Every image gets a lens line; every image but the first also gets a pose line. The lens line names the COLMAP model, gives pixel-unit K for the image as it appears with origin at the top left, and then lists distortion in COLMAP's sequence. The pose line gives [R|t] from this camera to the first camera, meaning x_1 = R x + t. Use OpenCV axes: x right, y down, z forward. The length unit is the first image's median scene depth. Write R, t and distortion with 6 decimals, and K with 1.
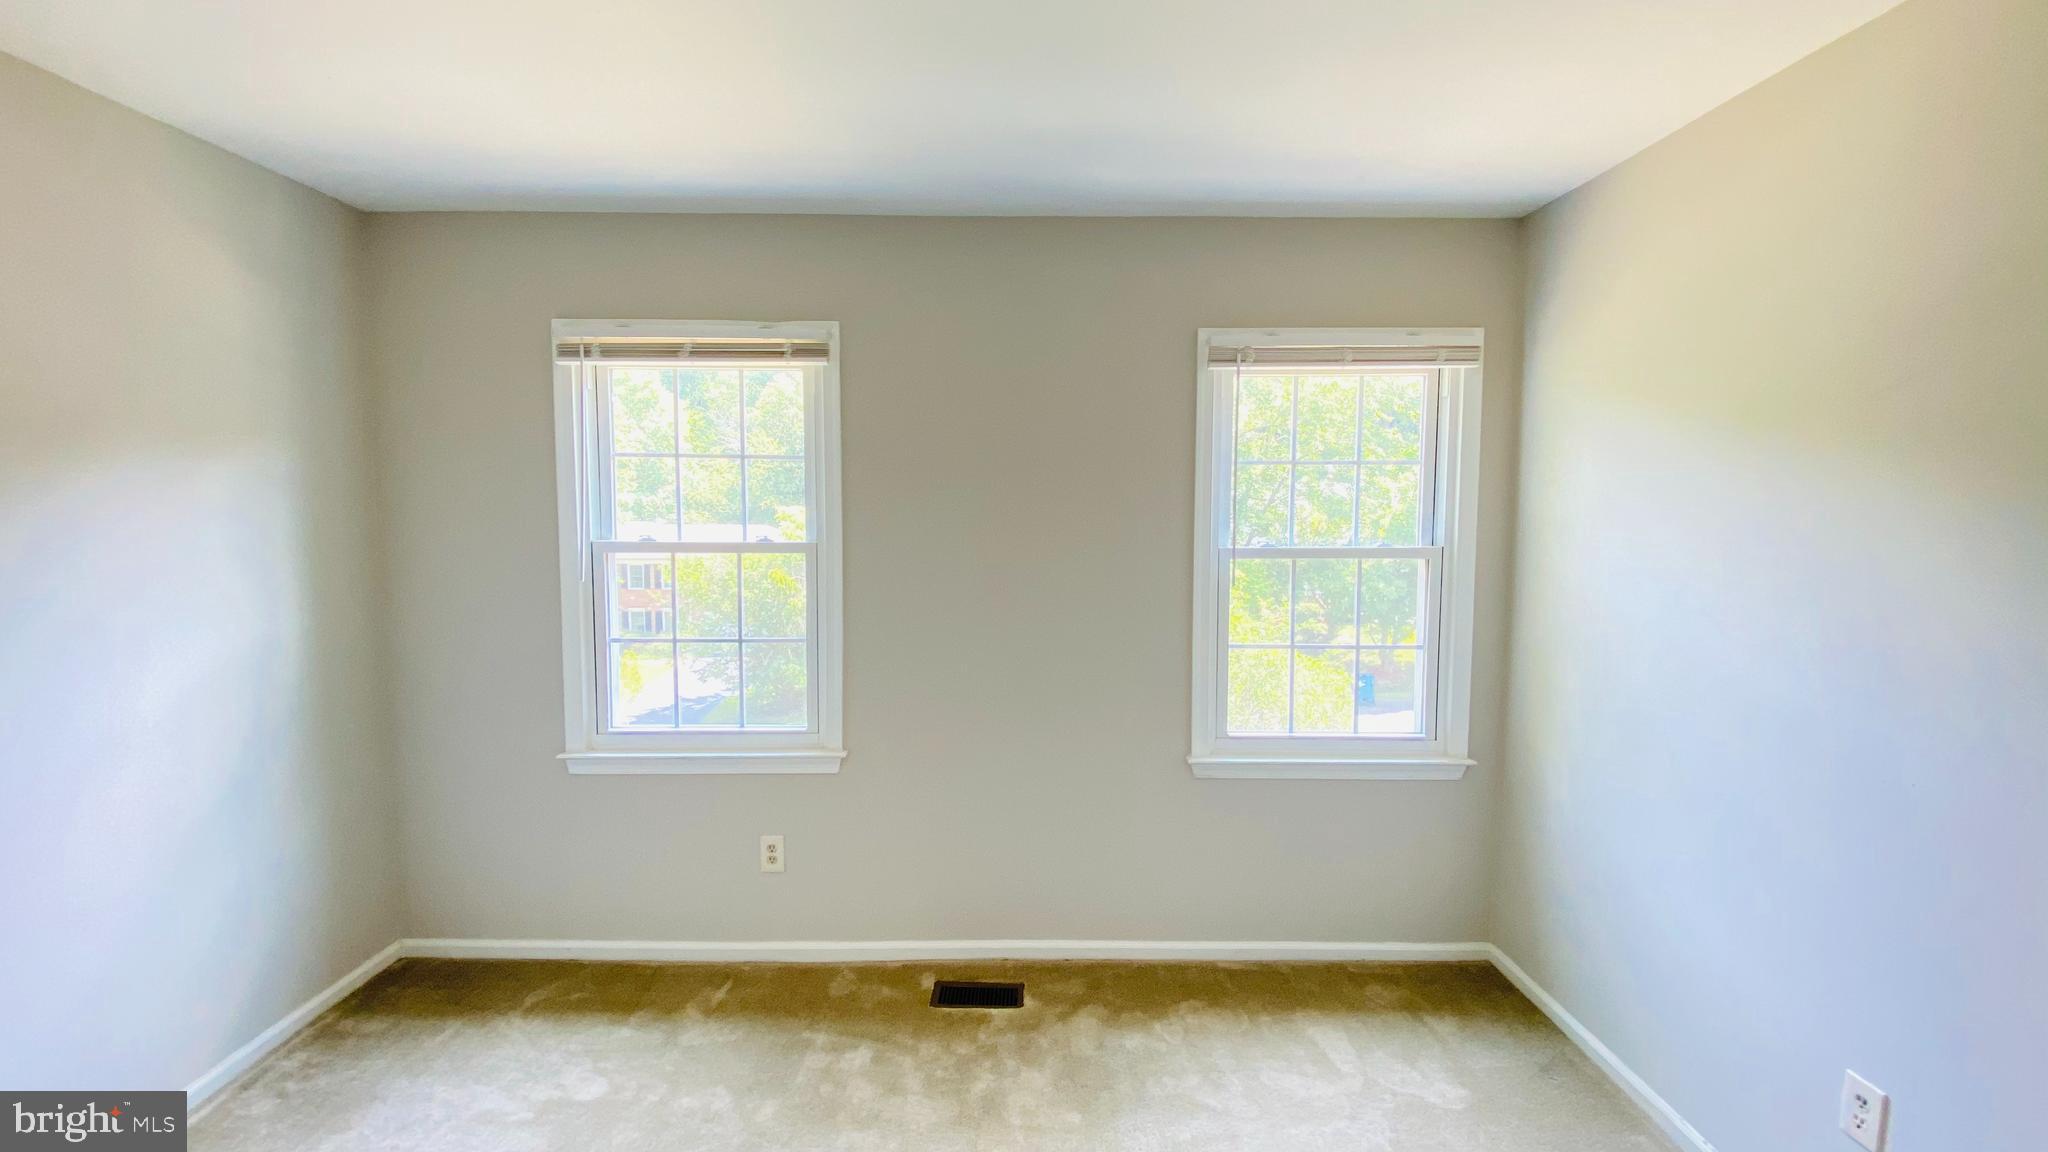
lens RADIAL K [[829.2, 0, 1024.0], [0, 829.2, 576.0], [0, 0, 1]] dist [0.060689, -0.061528]
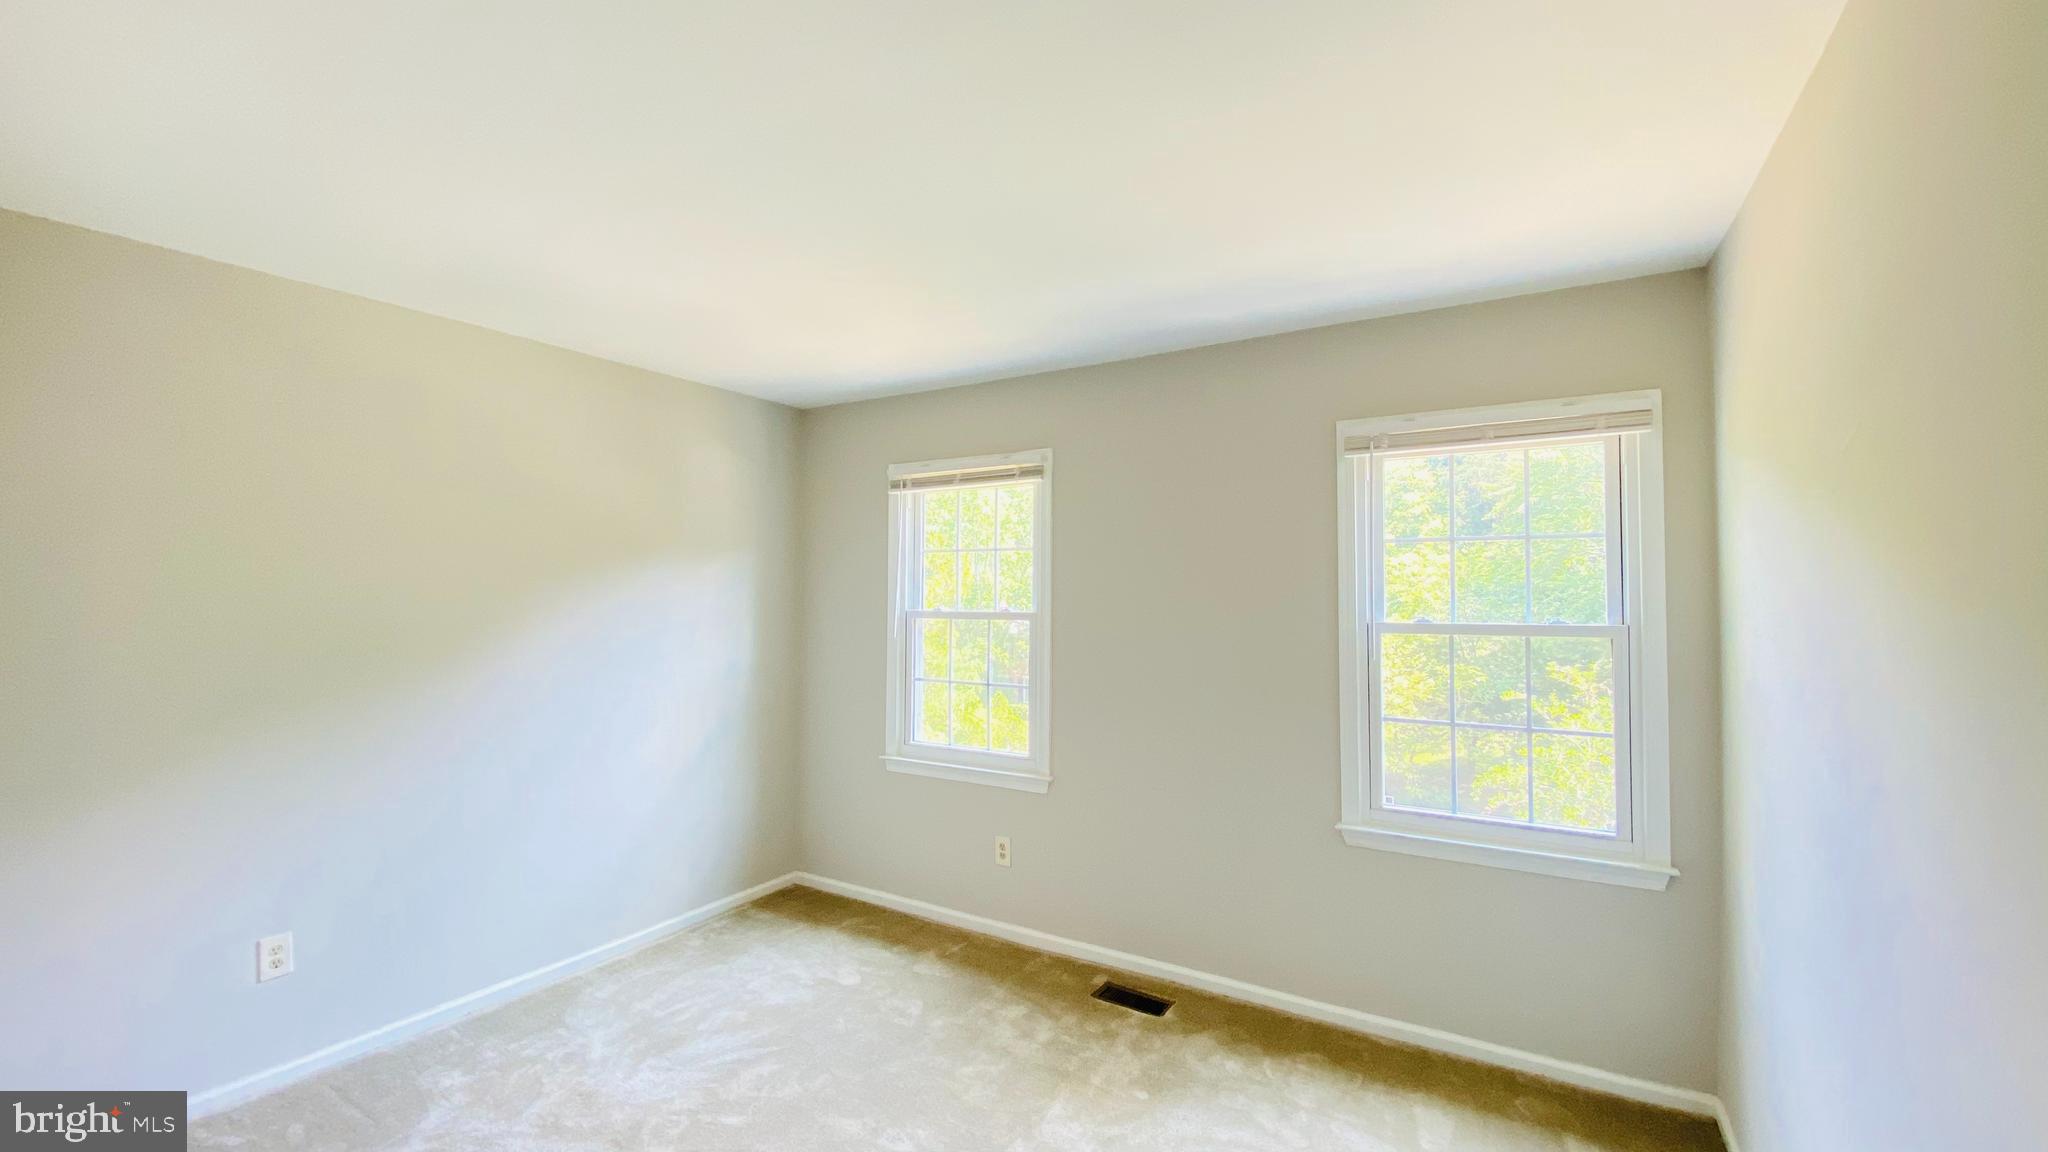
lens RADIAL K [[829.2, 0, 1024.0], [0, 829.2, 576.0], [0, 0, 1]] dist [0.060689, -0.061528]
pose [[0.850067, -0.013143, -0.526510, 0.438261], [-0.042036, 0.994806, -0.092701, 0.025425], [0.524994, 0.100934, 0.845100, -0.130527]]
